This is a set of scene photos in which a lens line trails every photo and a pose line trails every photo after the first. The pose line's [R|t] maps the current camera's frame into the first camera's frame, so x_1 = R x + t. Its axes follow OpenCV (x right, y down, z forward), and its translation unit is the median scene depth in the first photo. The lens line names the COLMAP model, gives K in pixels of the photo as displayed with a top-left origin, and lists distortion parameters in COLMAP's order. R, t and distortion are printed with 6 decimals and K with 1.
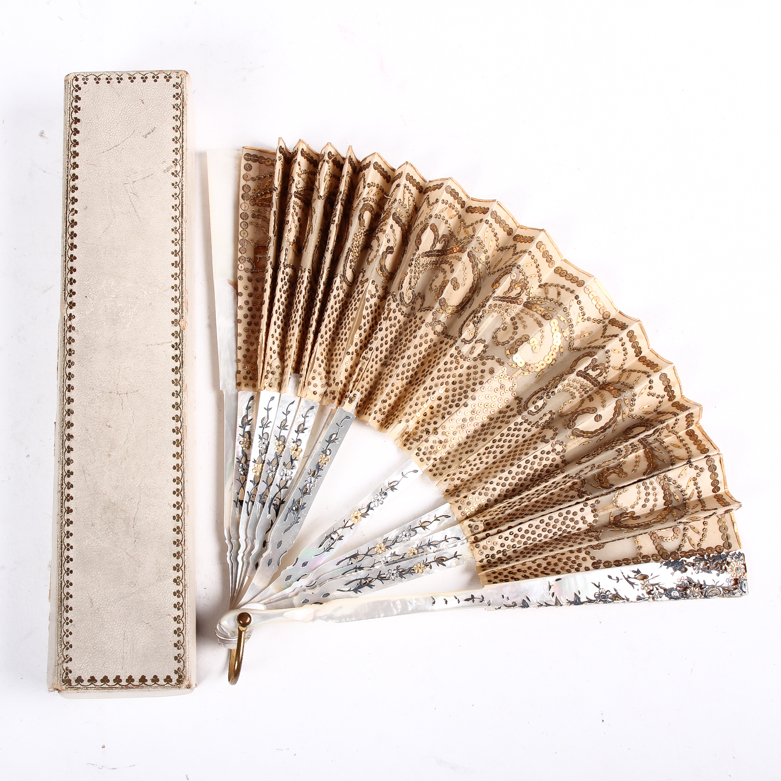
lens RADIAL K [[1392.5, 0, 390.5], [0, 1392.5, 390.5], [0, 0, 1]] dist [-0.115022, 0.090164]
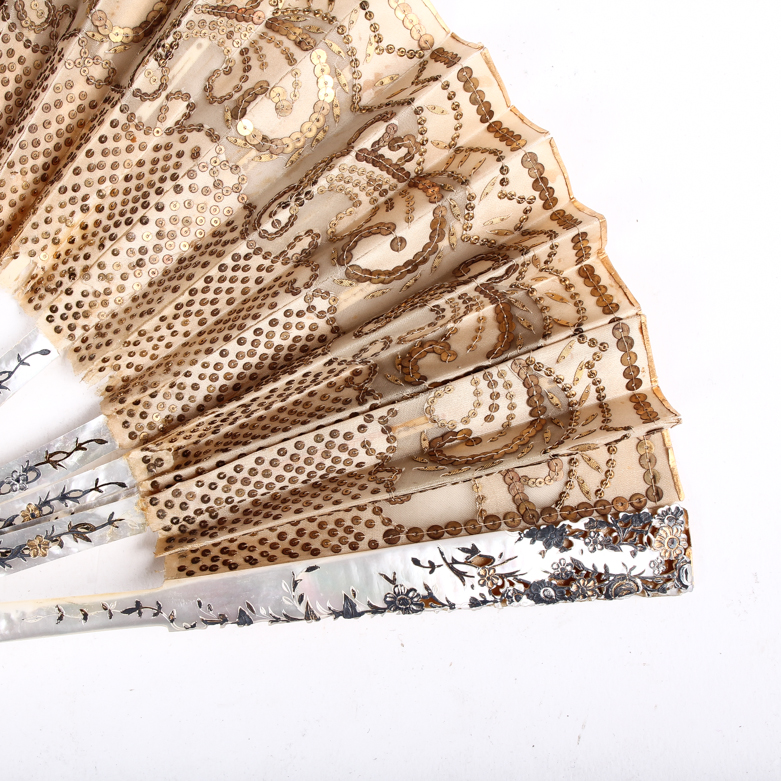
lens RADIAL K [[1392.5, 0, 390.5], [0, 1392.5, 390.5], [0, 0, 1]] dist [-0.115022, 0.090164]
pose [[0.999950, -0.009658, 0.002409, 0.144872], [0.009268, 0.991659, 0.128552, 0.007724], [-0.003630, -0.128523, 0.991700, 0.495713]]
